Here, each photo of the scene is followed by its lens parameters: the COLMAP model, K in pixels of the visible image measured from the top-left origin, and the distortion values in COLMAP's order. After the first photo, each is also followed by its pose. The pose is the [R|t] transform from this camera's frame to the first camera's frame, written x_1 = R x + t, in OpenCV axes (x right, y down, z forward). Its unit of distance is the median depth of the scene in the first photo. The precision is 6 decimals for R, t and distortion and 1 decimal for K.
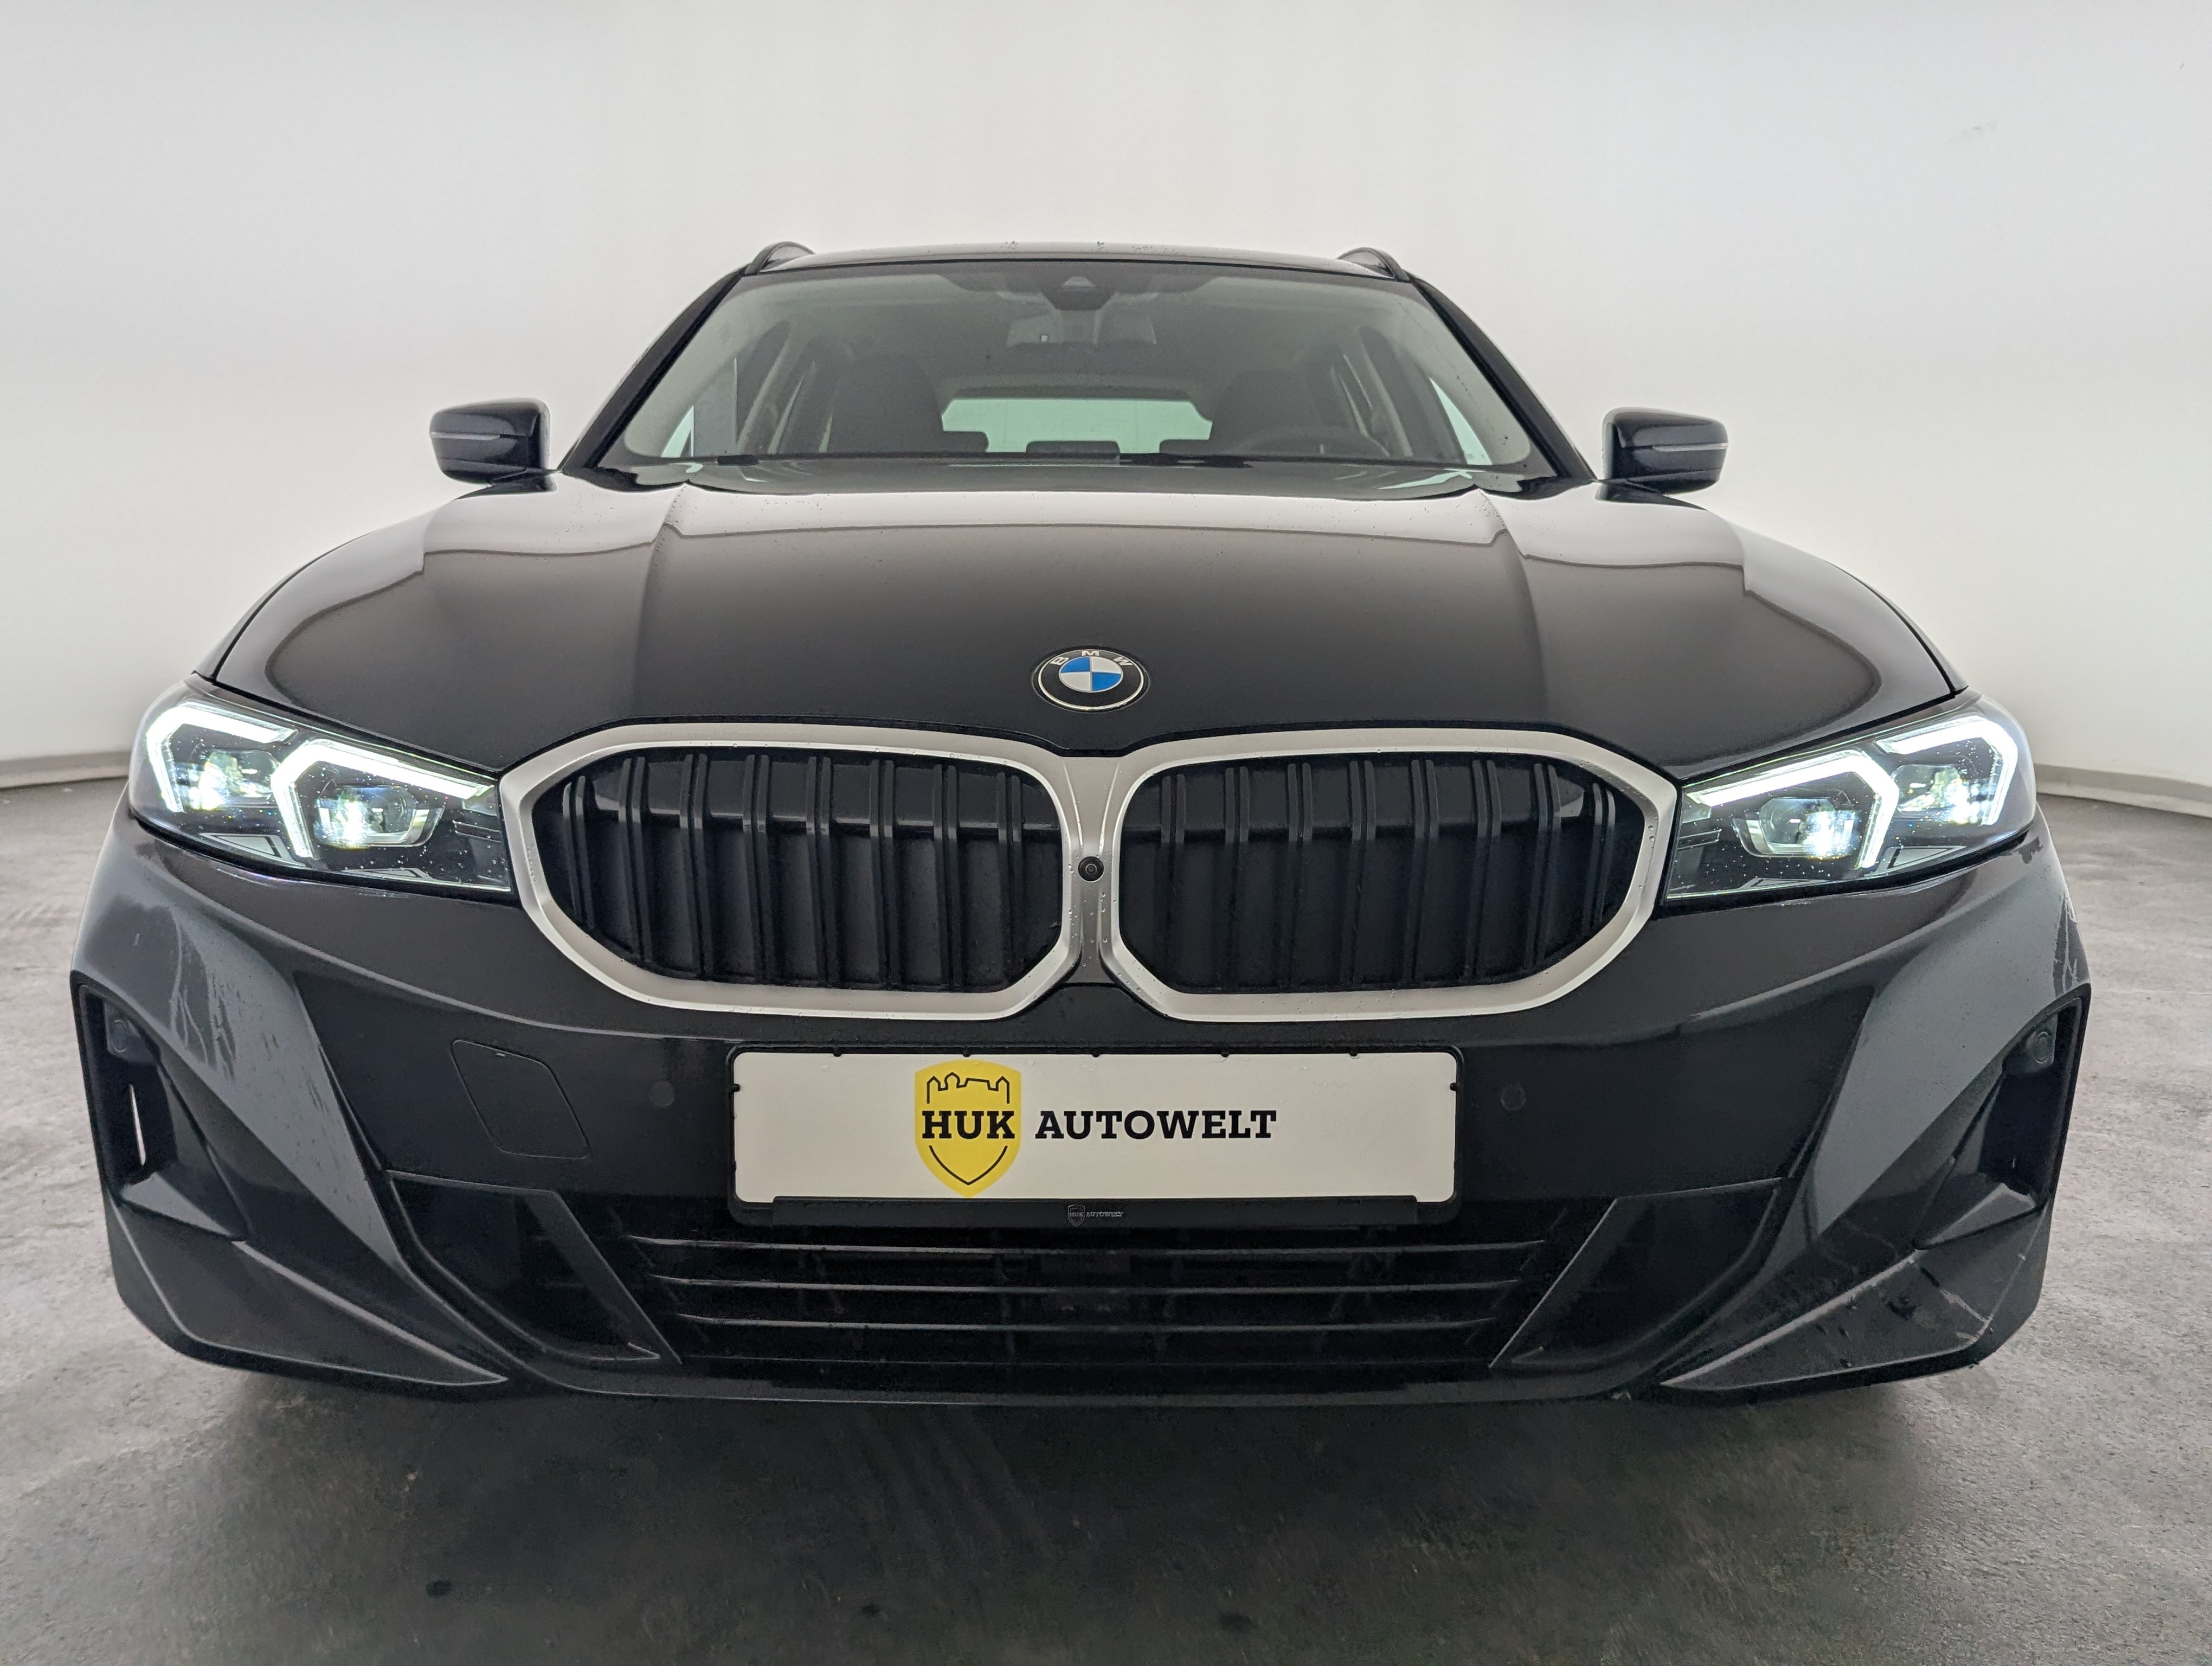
lens RADIAL K [[2026.0, 0, 1091.5], [0, 2026.0, 825.2], [0, 0, 1]] dist [0.040977, 0.000000]
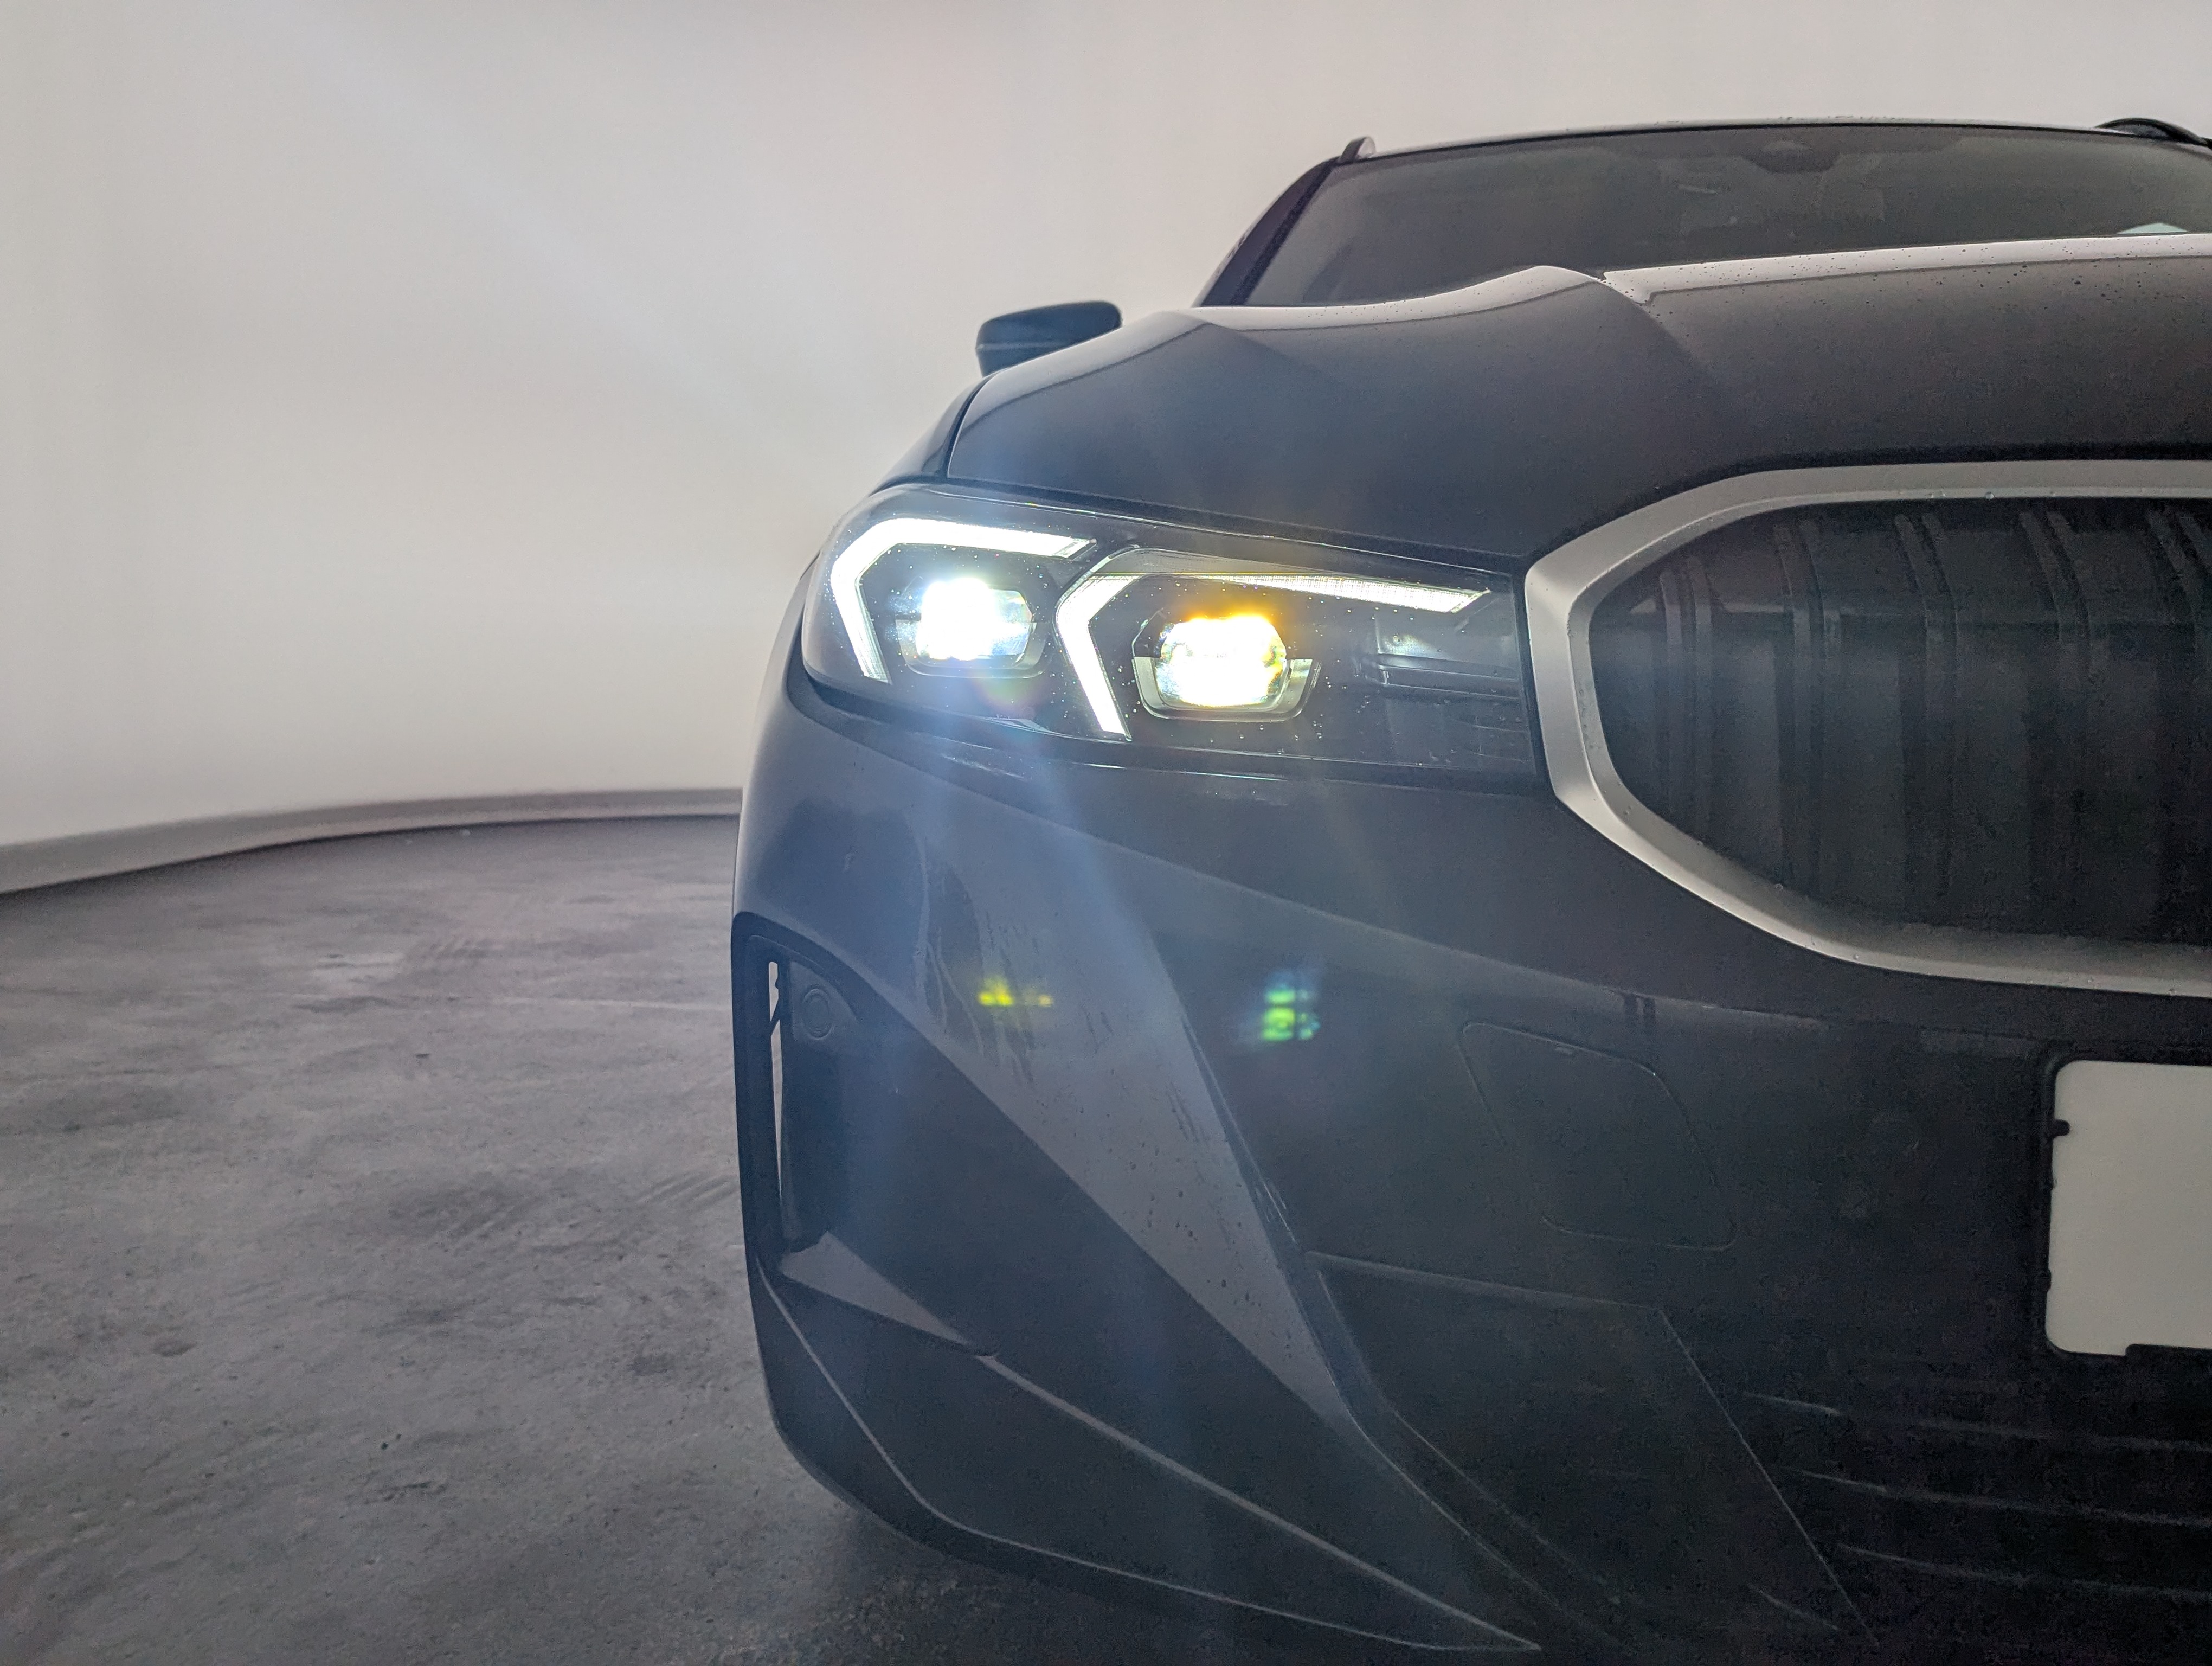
lens RADIAL K [[2026.0, 0, 1104.1], [0, 2026.0, 816.3], [0, 0, 1]] dist [0.040977, 0.000000]
pose [[0.990481, 0.014995, -0.136832, -0.320219], [-0.022120, 0.998469, -0.050694, 0.075778], [0.135862, 0.053238, 0.989296, 0.413467]]
